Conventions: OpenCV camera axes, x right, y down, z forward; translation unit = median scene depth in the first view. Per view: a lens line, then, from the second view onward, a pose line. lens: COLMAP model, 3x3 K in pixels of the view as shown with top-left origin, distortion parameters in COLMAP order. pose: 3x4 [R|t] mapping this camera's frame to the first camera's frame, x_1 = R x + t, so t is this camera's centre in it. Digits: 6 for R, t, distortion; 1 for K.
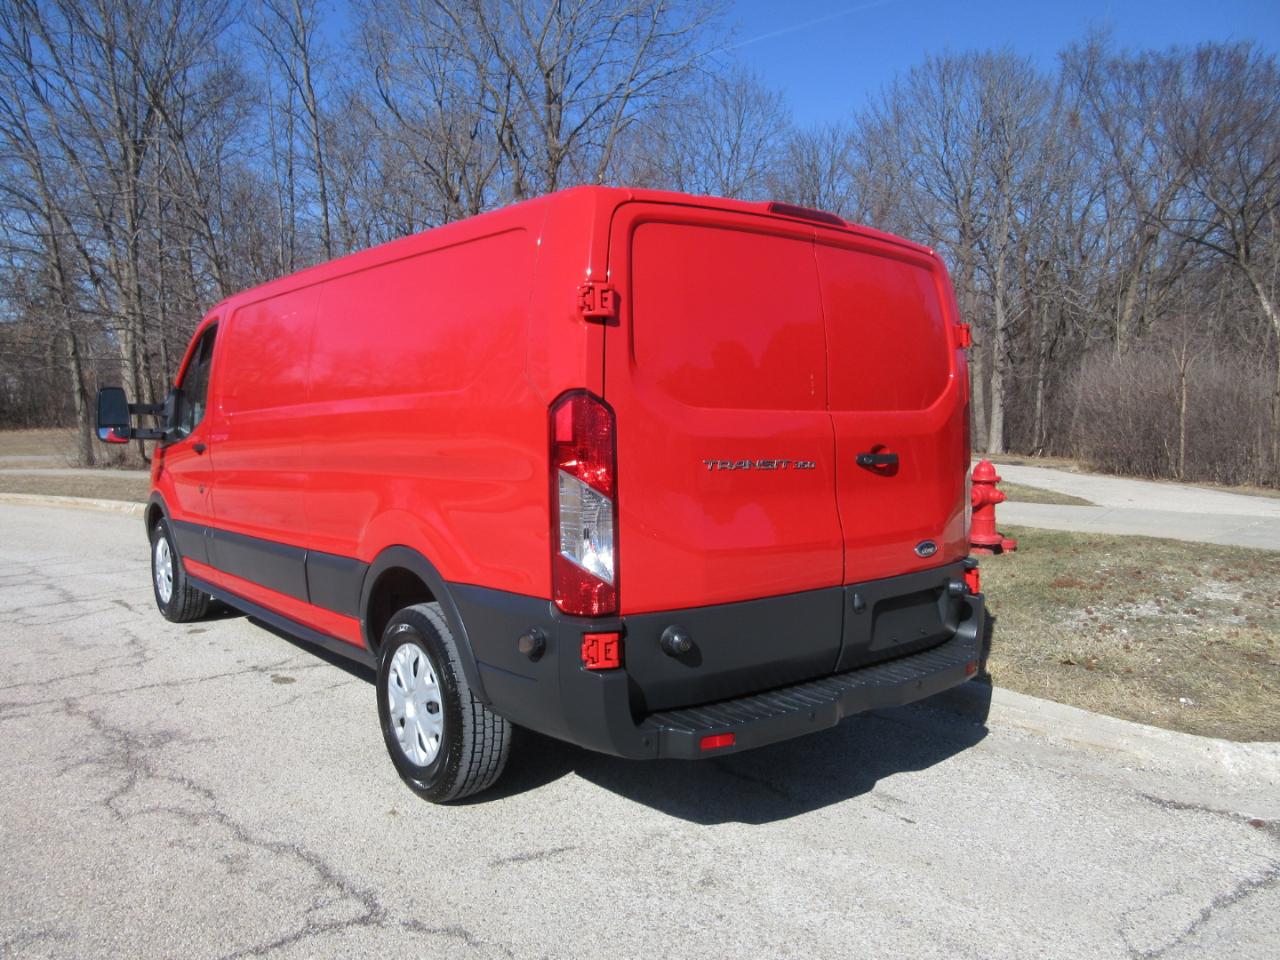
lens RADIAL K [[964.1, 0, 651.4], [0, 964.1, 475.8], [0, 0, 1]] dist [0.007298, 0.003934]
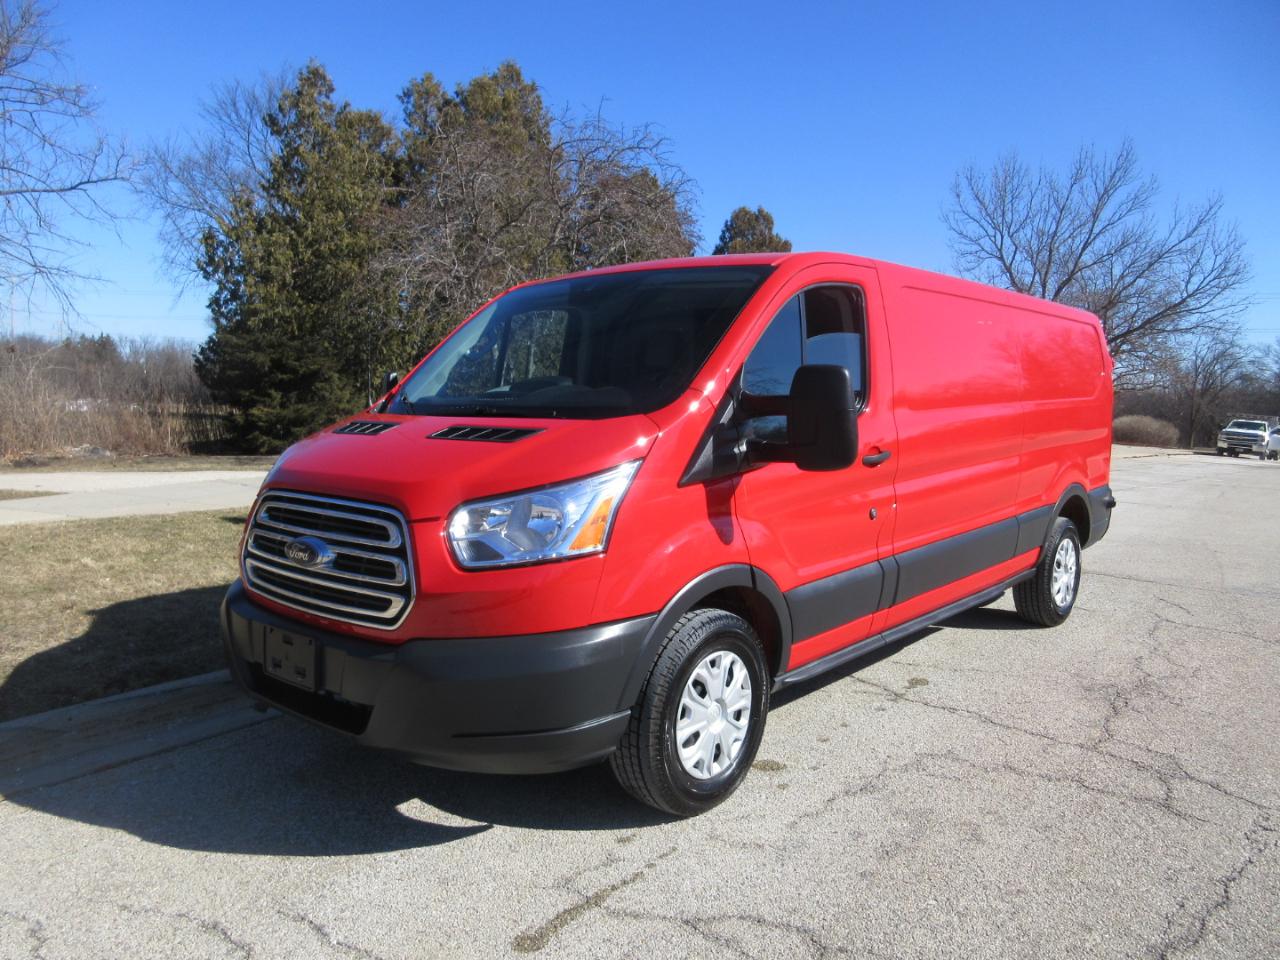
lens RADIAL K [[964.1, 0, 637.1], [0, 964.1, 477.6], [0, 0, 1]] dist [0.007298, 0.003934]
pose [[-0.172533, -0.087357, 0.981122, -0.771589], [0.057032, 0.993503, 0.098489, -0.064532], [-0.983351, 0.072948, -0.166430, 0.866534]]
